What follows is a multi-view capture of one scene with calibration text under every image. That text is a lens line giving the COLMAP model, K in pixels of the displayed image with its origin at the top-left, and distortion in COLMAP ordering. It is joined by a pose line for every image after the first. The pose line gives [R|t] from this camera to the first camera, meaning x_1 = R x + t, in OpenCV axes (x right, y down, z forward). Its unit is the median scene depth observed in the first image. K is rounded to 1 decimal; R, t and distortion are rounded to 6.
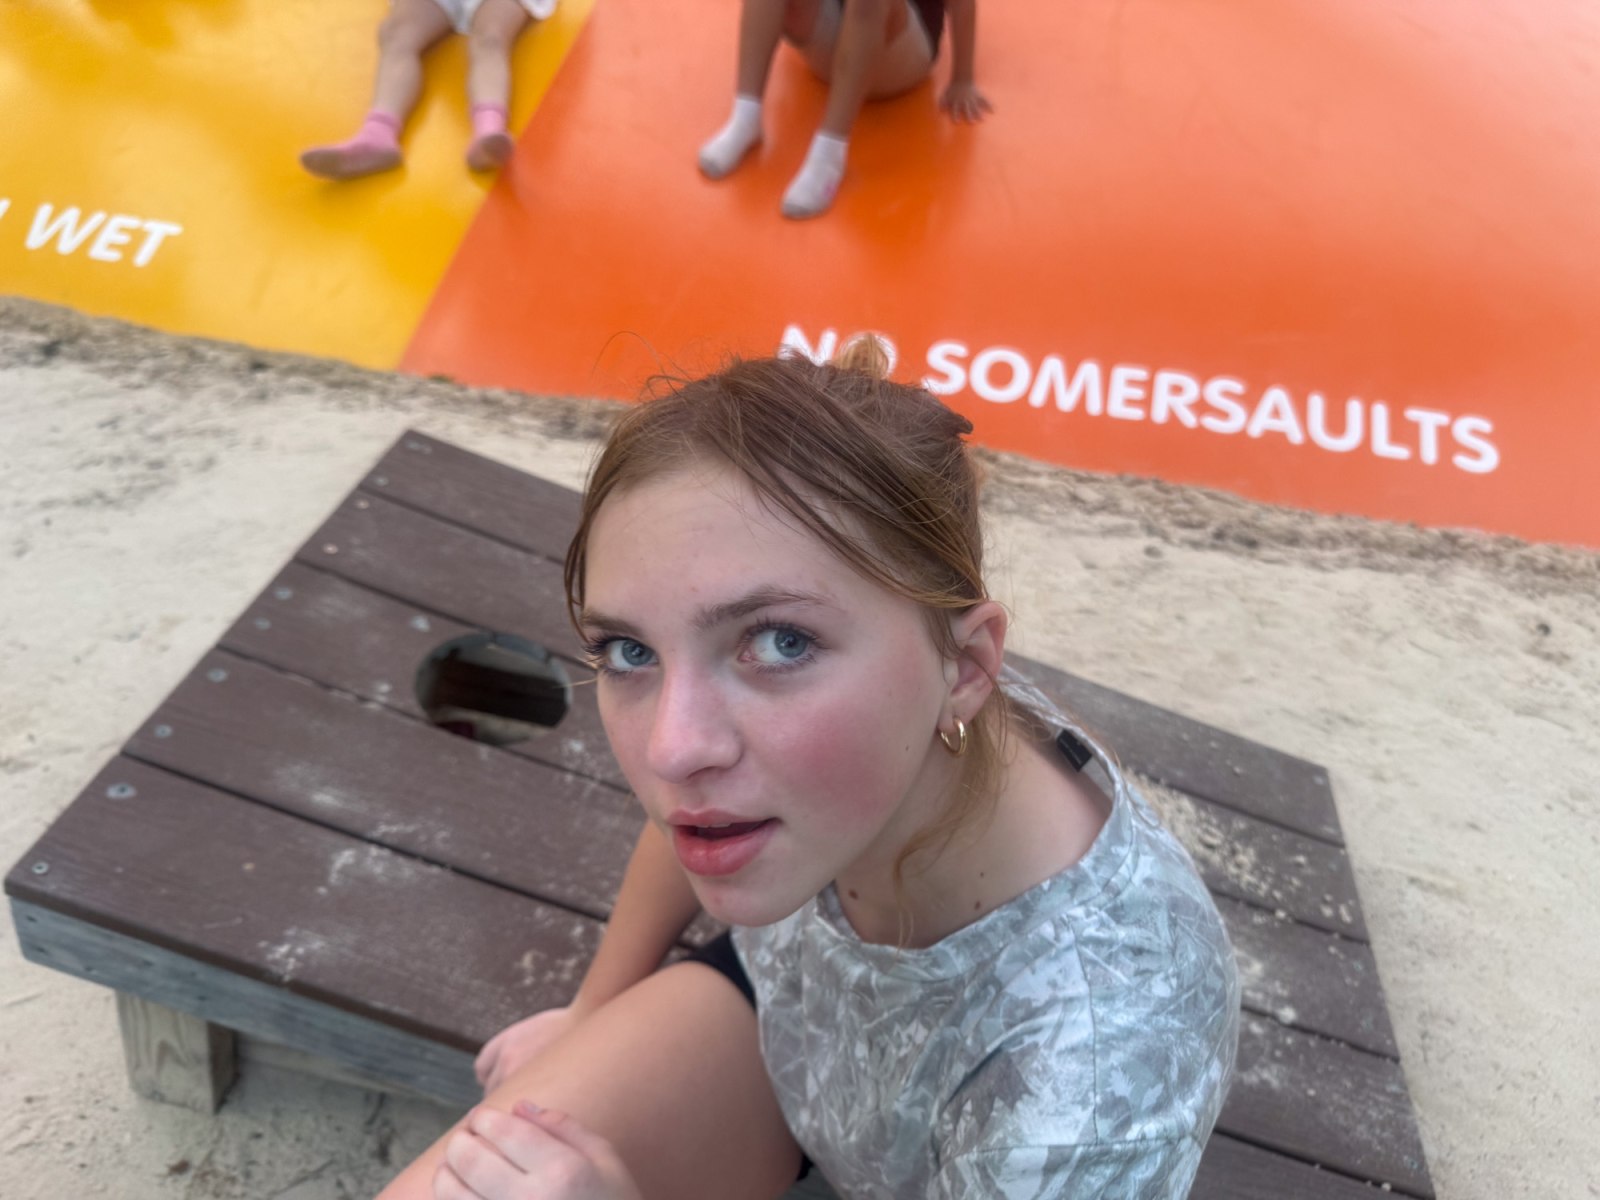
lens RADIAL K [[1104.3, 0, 800.0], [0, 1104.3, 600.0], [0, 0, 1]] dist [0.081232, -0.040489]
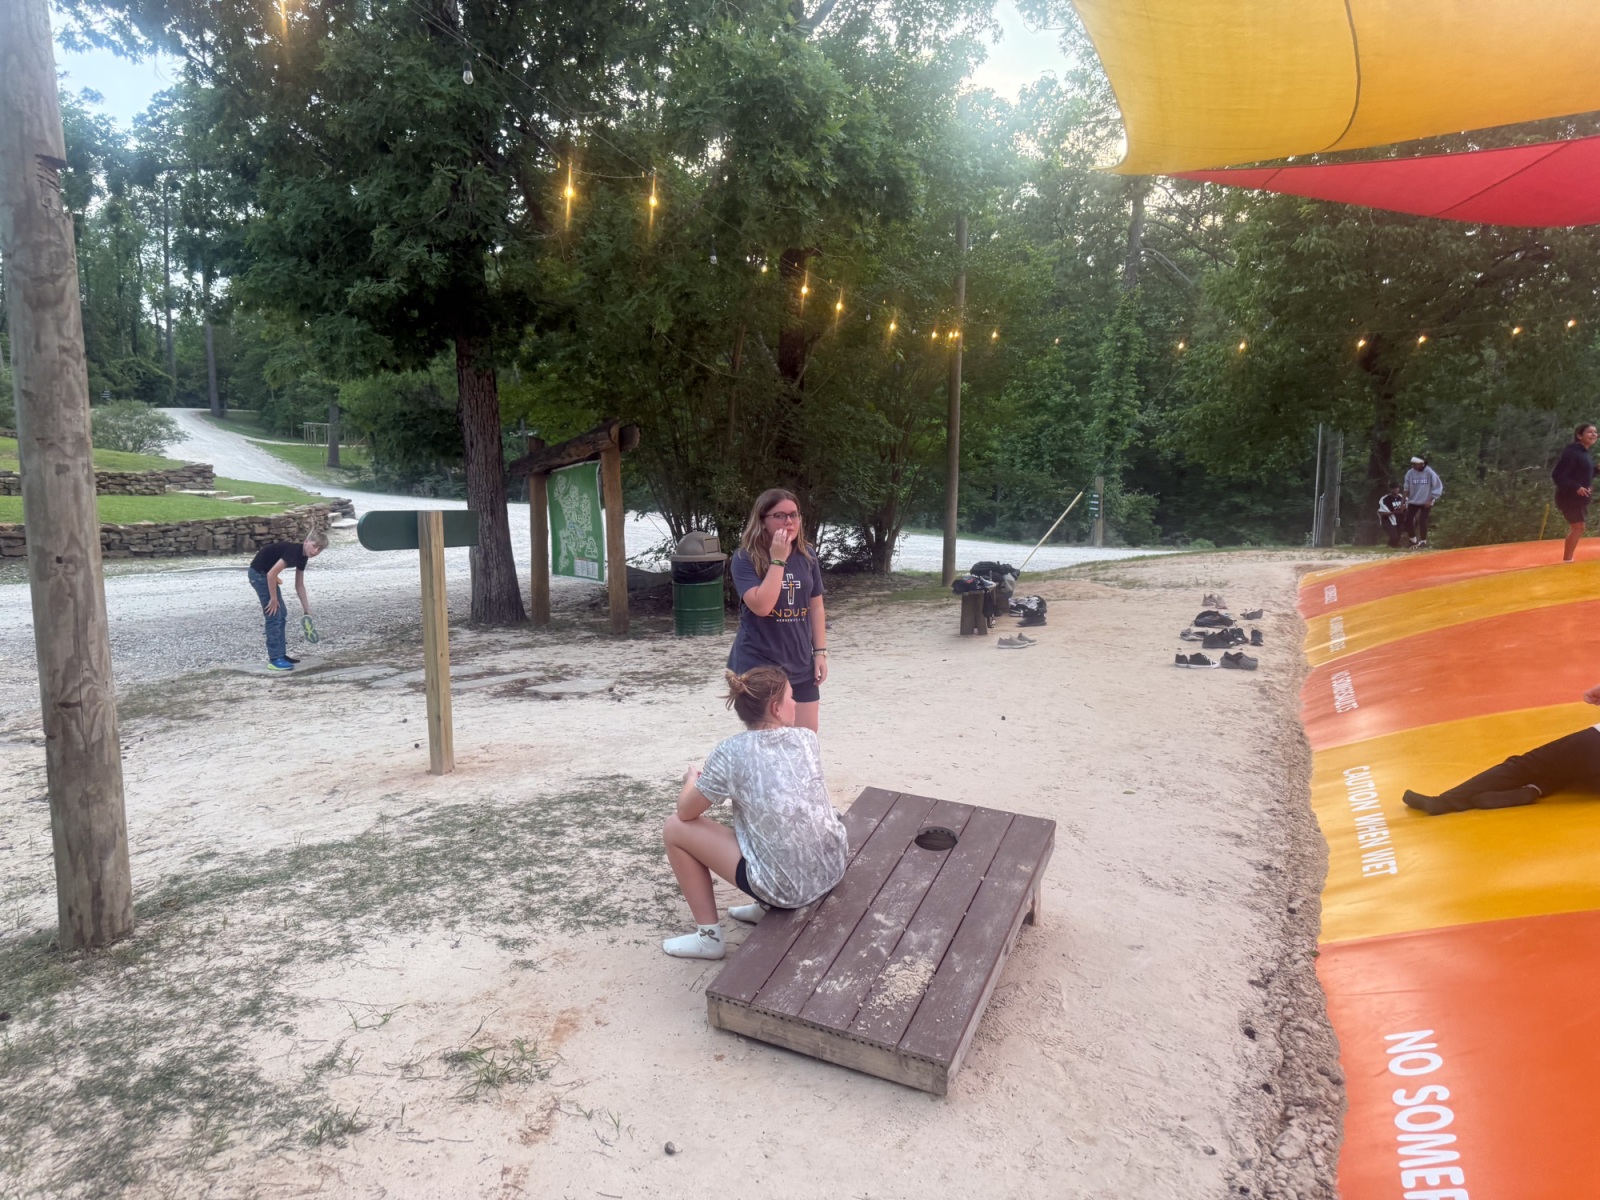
lens RADIAL K [[1104.3, 0, 800.0], [0, 1104.3, 600.0], [0, 0, 1]] dist [0.081232, -0.040489]
pose [[-0.162951, 0.087425, -0.982753, 1.464877], [-0.686338, 0.705525, 0.176566, -0.361742], [0.708793, 0.703272, -0.054963, 0.220449]]
